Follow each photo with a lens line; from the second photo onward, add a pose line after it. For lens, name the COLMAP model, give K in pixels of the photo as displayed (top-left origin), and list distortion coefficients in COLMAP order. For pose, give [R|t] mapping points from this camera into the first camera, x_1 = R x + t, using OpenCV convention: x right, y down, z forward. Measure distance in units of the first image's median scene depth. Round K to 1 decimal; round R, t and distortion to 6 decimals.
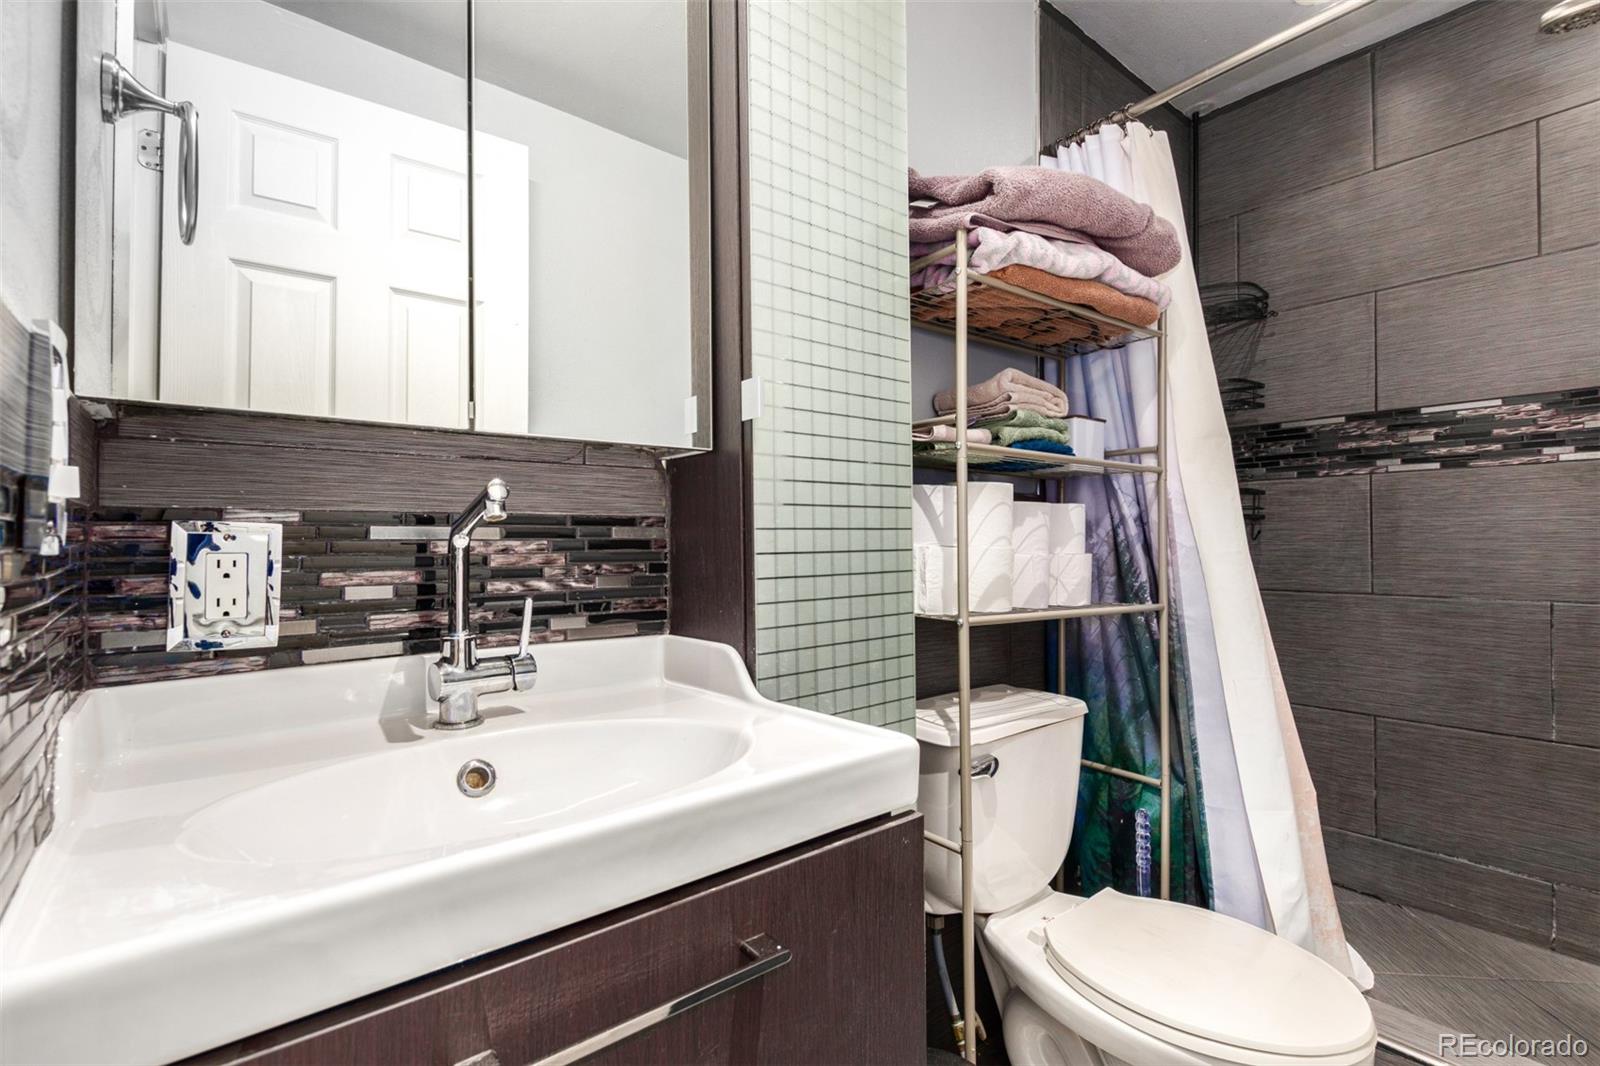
lens RADIAL K [[731.3, 0, 797.4], [0, 731.3, 533.9], [0, 0, 1]] dist [0.003263, -0.000001]
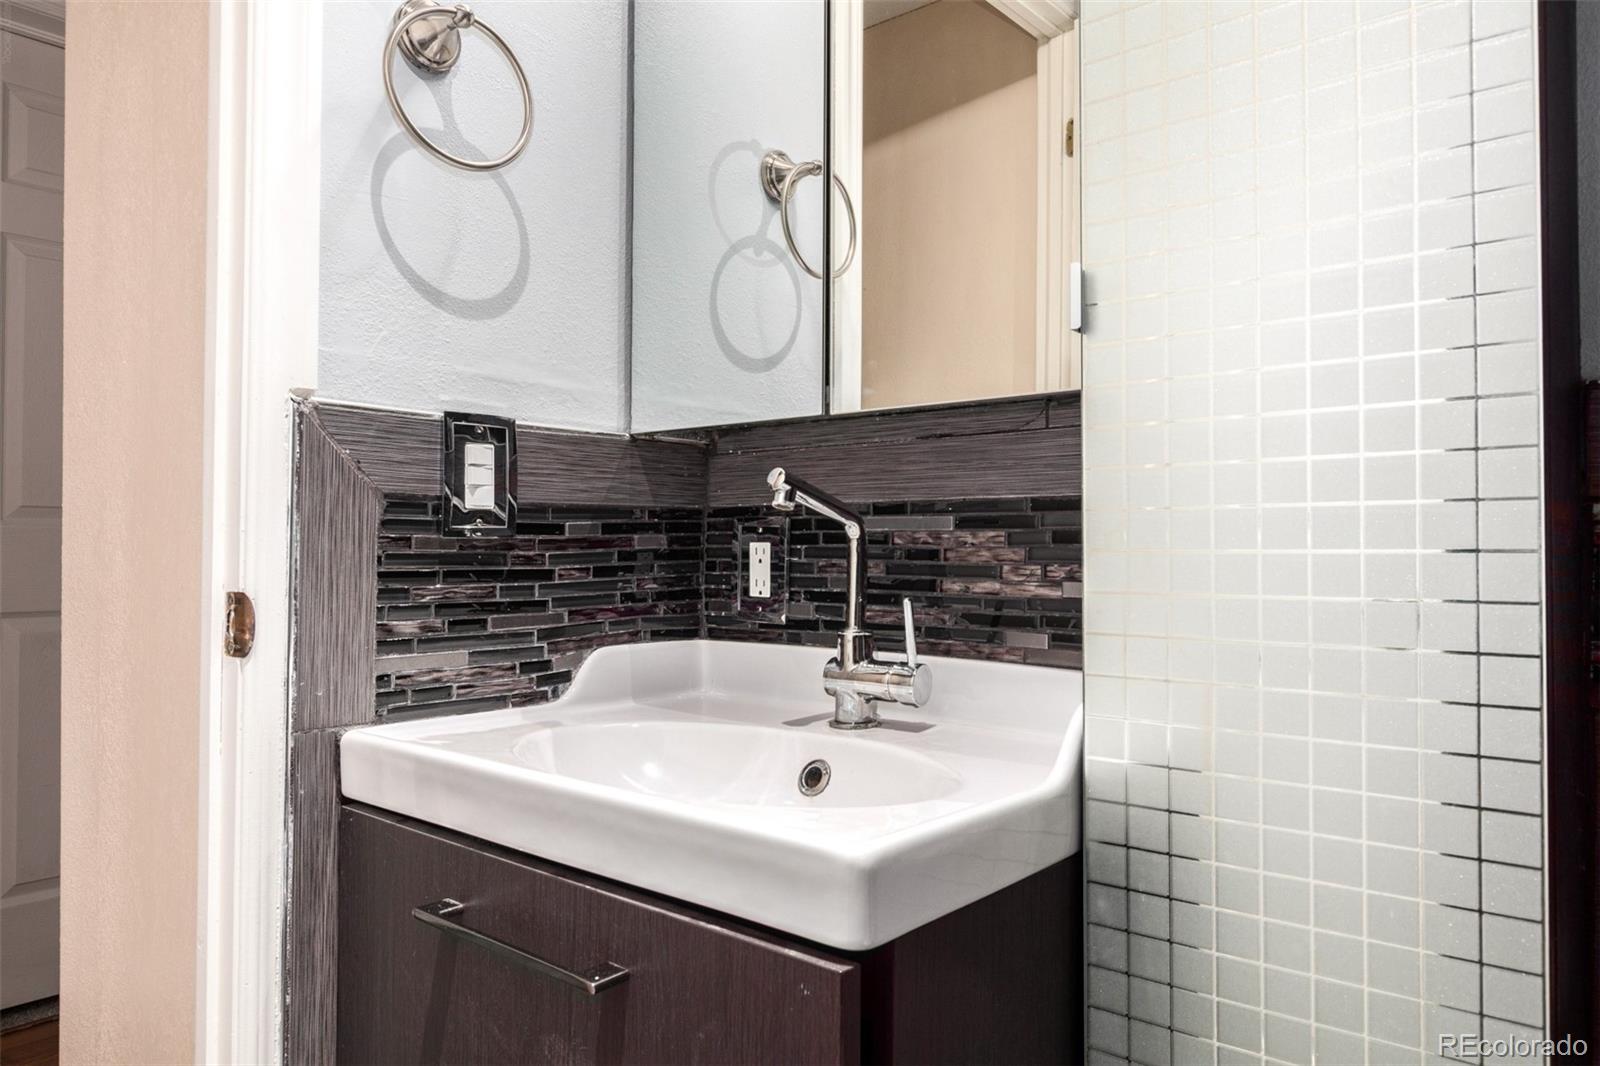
lens RADIAL K [[1108.0, 0, 797.9], [0, 1108.0, 528.8], [0, 0, 1]] dist [0.001627, 0.000760]
pose [[0.160827, -0.003267, -0.986977, 0.900819], [0.011193, 0.999936, -0.001486, 0.006617], [0.986919, -0.010809, 0.160853, 0.670772]]
